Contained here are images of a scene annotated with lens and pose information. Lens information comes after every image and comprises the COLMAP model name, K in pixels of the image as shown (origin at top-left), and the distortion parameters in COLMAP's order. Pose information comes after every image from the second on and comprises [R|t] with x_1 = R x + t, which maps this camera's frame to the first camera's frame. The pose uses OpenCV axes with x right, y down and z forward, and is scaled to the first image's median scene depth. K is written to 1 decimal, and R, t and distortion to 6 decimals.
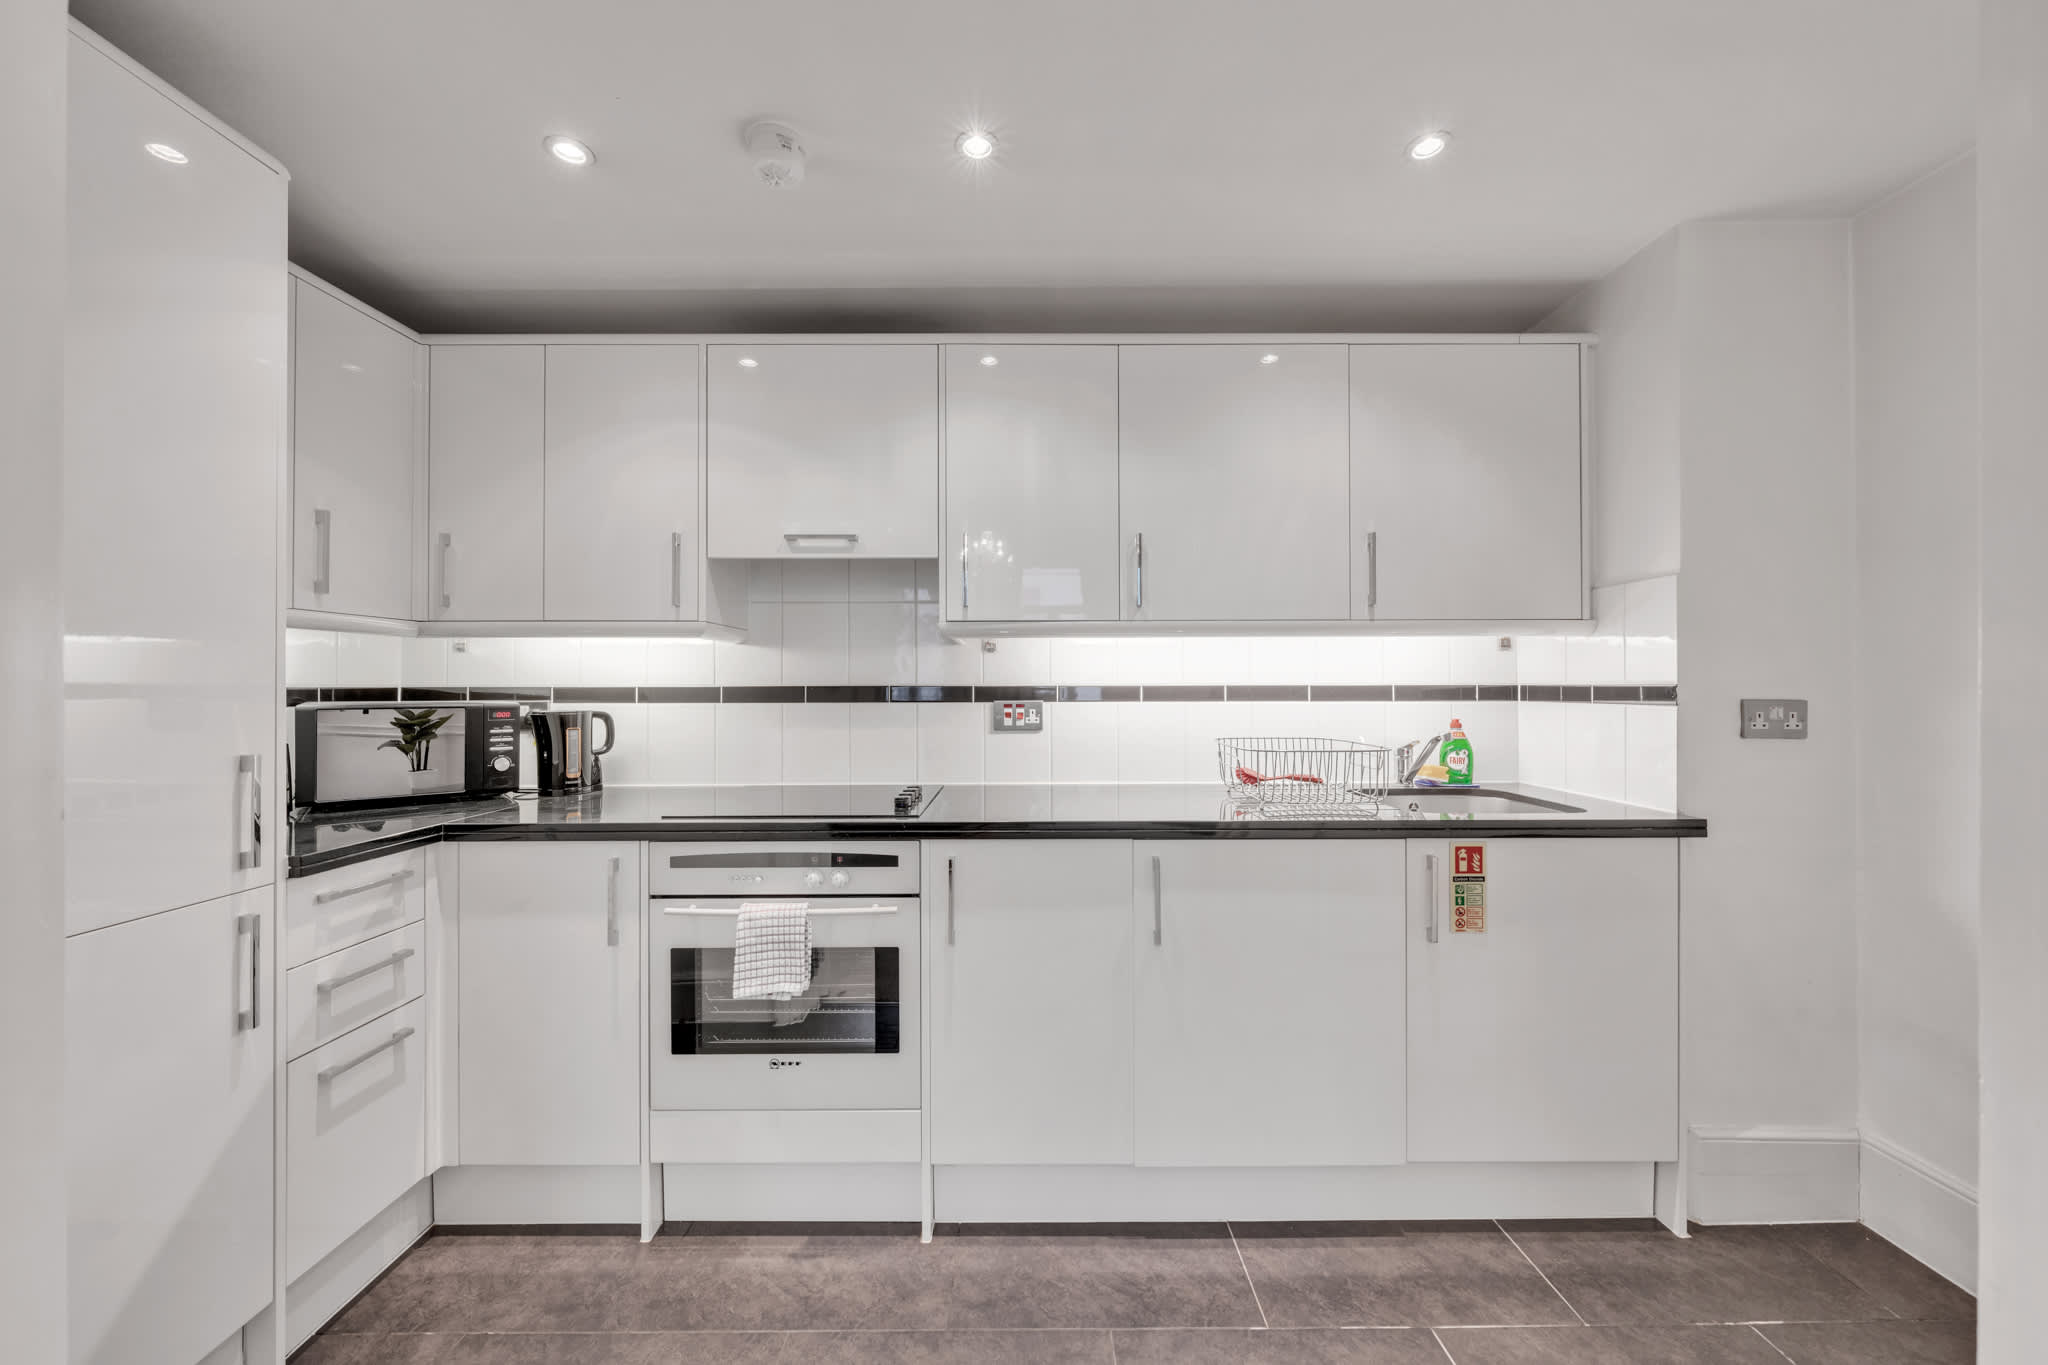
lens RADIAL K [[745.4, 0, 1019.9], [0, 745.4, 684.6], [0, 0, 1]] dist [-0.006516, -0.000096]
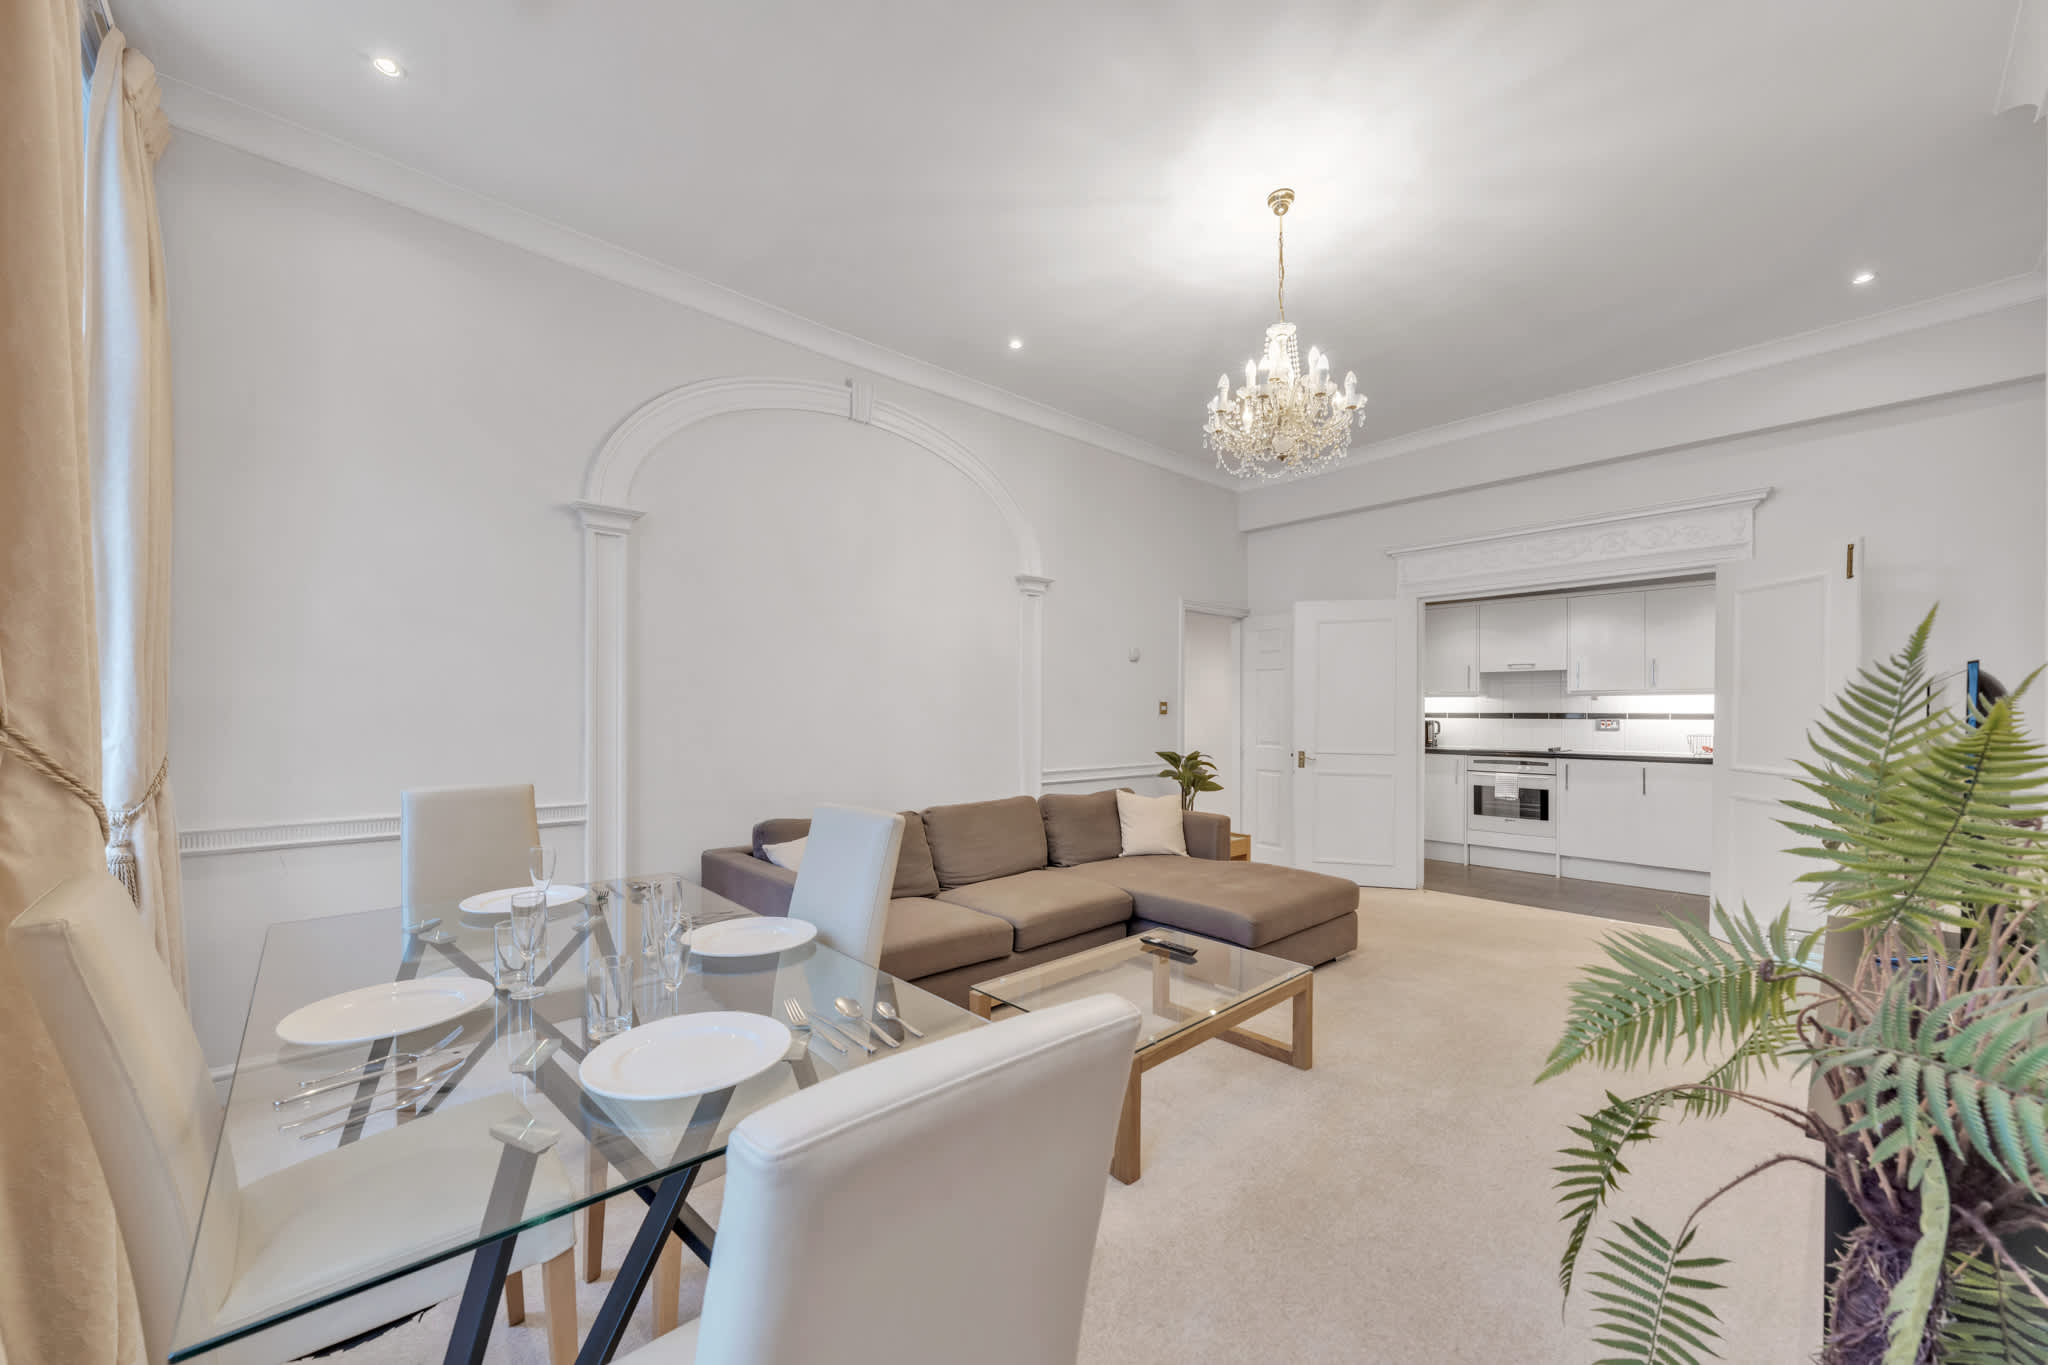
lens RADIAL K [[768.8, 0, 1018.3], [0, 768.8, 695.8], [0, 0, 1]] dist [-0.000519, -0.000047]
pose [[0.681401, -0.011085, -0.731827, 0.682610], [-0.002747, 0.999840, -0.017702, -0.006643], [0.731906, 0.014072, 0.681261, -2.843804]]
